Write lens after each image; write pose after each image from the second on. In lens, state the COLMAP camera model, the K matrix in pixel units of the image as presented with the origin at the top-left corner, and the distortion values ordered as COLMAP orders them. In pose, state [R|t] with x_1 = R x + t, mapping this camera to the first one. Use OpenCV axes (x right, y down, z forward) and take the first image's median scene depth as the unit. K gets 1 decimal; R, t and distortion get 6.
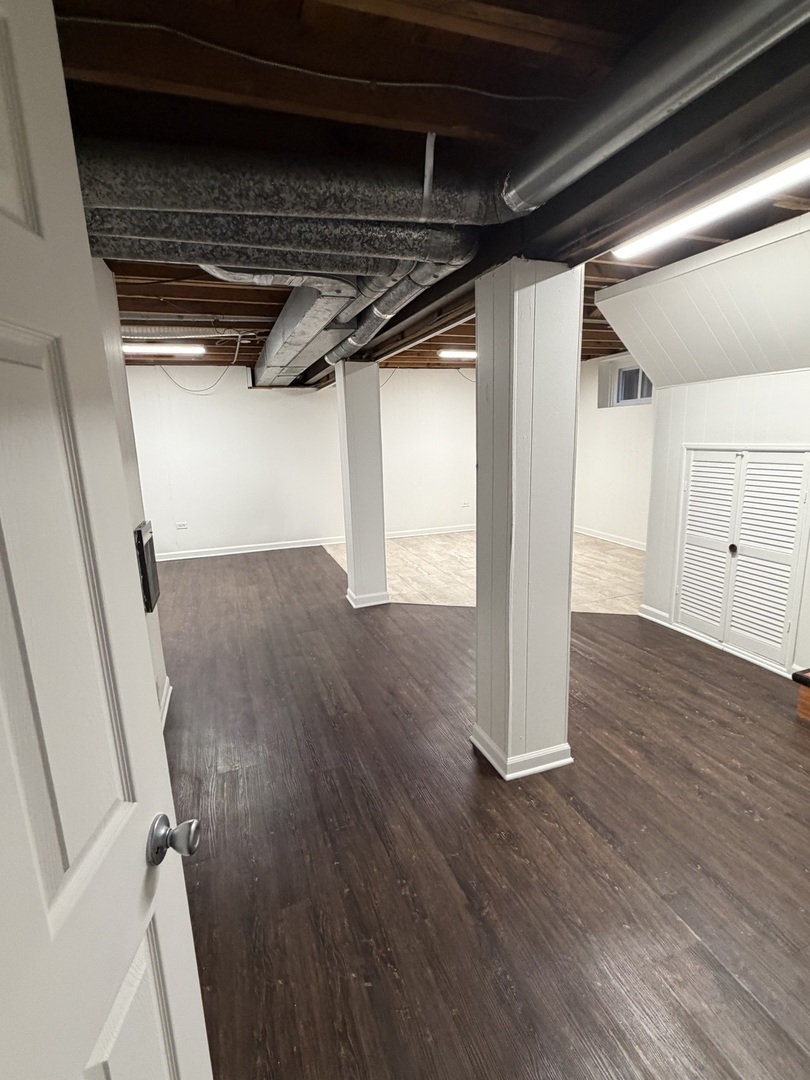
lens RADIAL K [[515.7, 0, 403.0], [0, 515.7, 540.6], [0, 0, 1]] dist [0.000075, 0.000049]
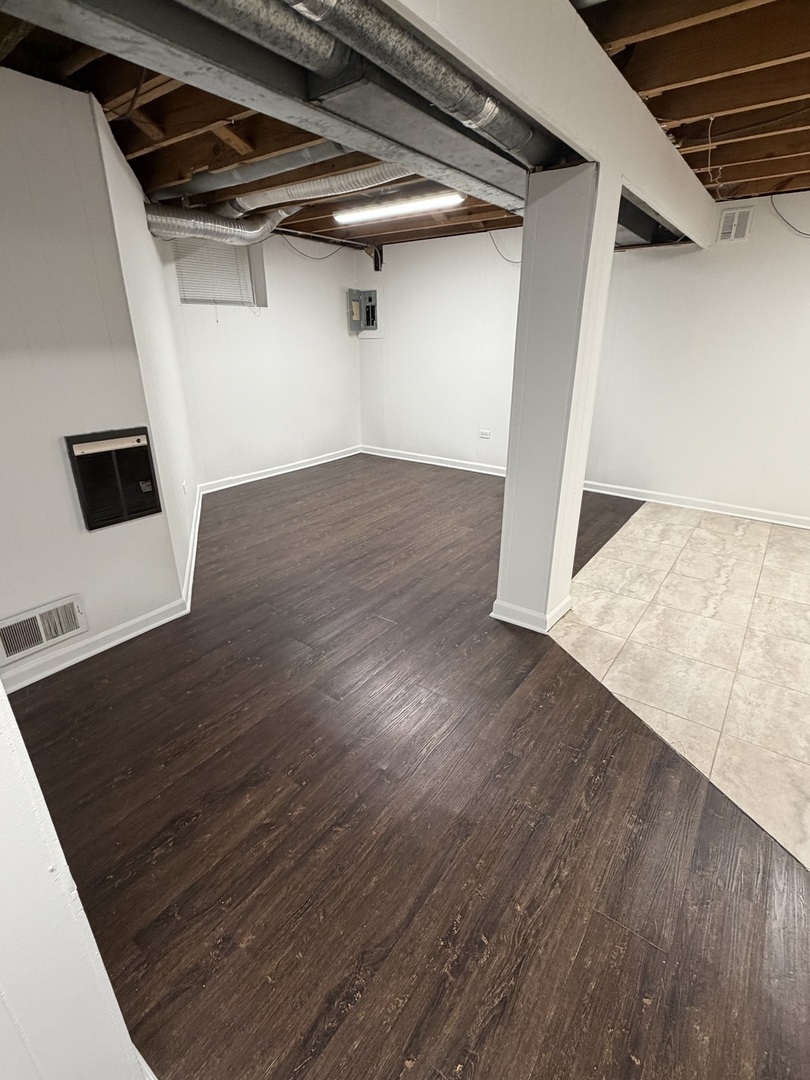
lens RADIAL K [[515.7, 0, 403.1], [0, 515.7, 541.5], [0, 0, 1]] dist [0.000075, 0.000049]
pose [[0.555854, 0.338354, -0.759304, 0.259390], [-0.184008, 0.940838, 0.284543, -0.100480], [0.810658, -0.018446, 0.585229, 0.484347]]
